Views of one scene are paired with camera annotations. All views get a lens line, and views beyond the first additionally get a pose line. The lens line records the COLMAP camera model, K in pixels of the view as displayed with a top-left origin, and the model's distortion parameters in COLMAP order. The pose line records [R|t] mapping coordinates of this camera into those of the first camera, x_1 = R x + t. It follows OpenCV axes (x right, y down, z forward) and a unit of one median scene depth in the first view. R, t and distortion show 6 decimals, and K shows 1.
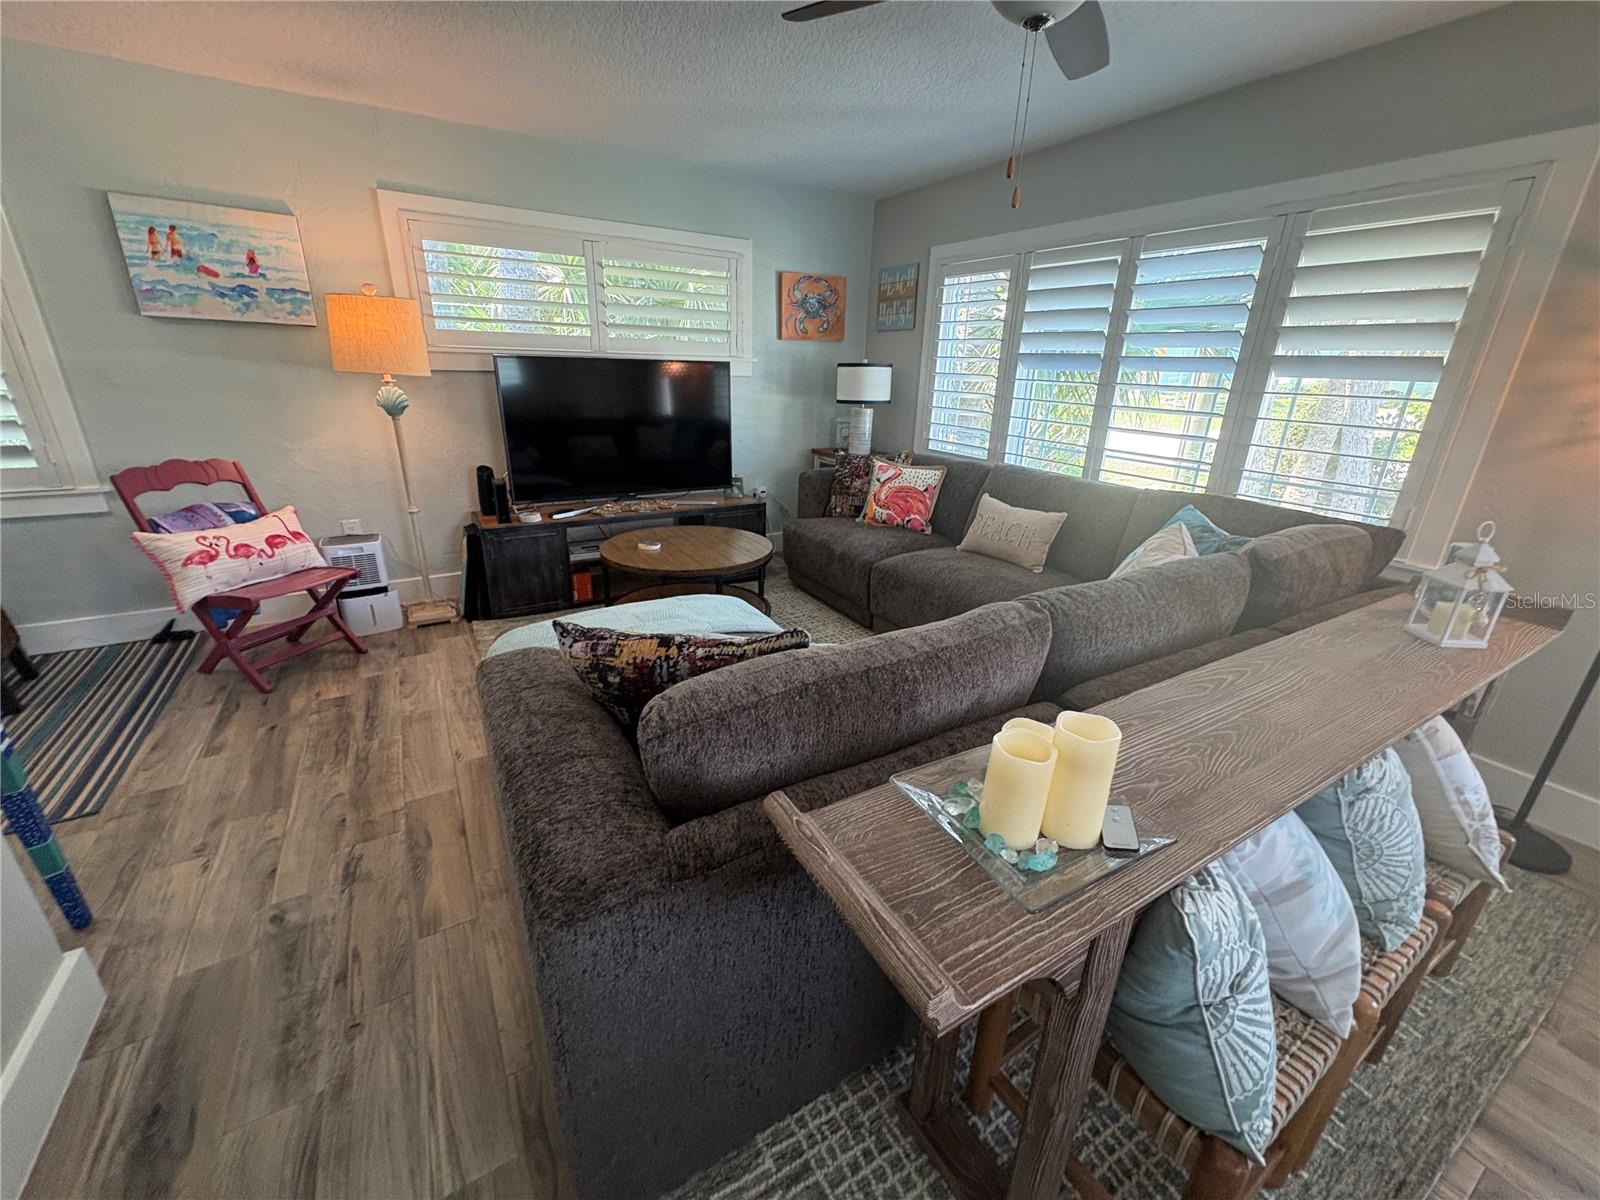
lens RADIAL K [[639.6, 0, 805.2], [0, 639.6, 595.7], [0, 0, 1]] dist [-0.001558, 0.000588]
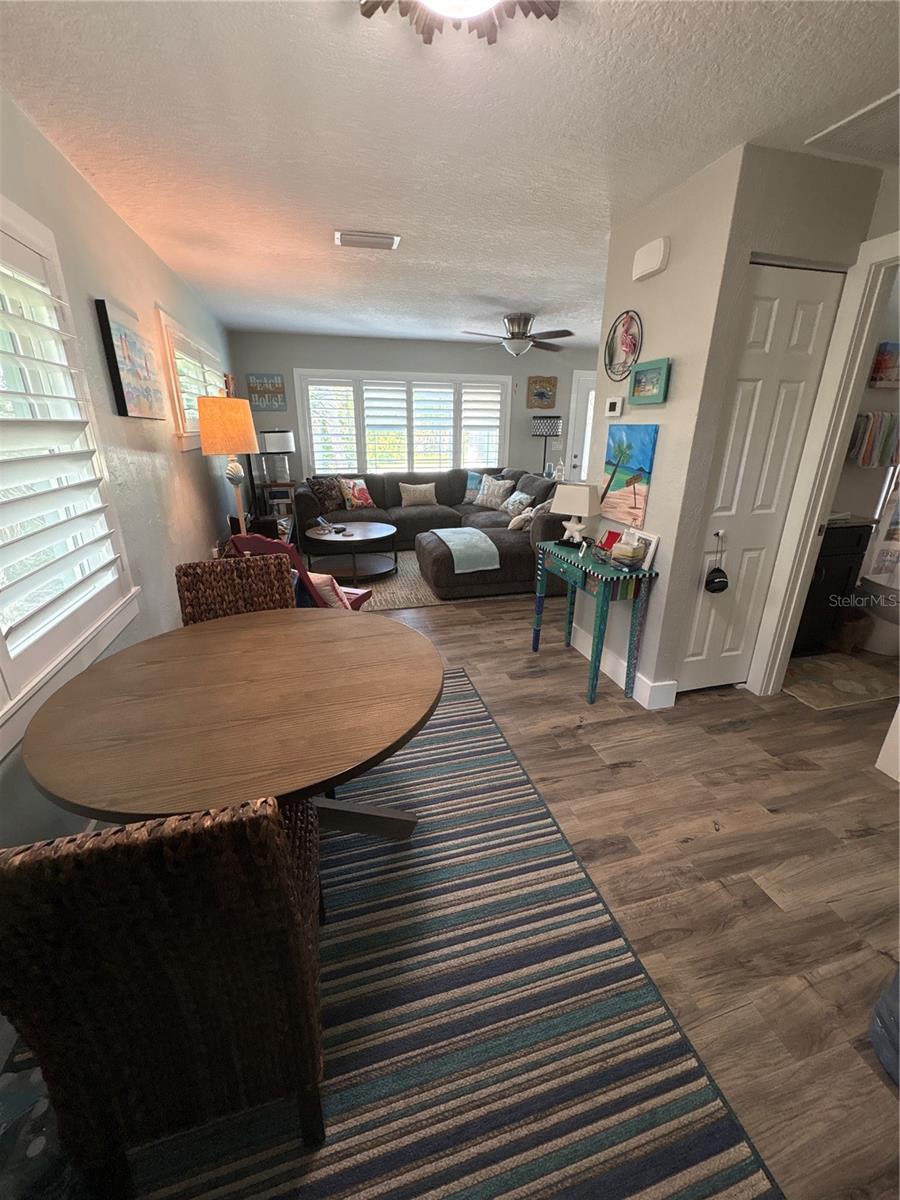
lens RADIAL K [[479.7, 0, 452.8], [0, 479.7, 597.8], [0, 0, 1]] dist [-0.001558, 0.000588]
pose [[0.281432, -0.352638, 0.892436, -1.598220], [0.331031, 0.908613, 0.254638, -0.179087], [-0.900674, 0.223761, 0.372447, 0.266387]]
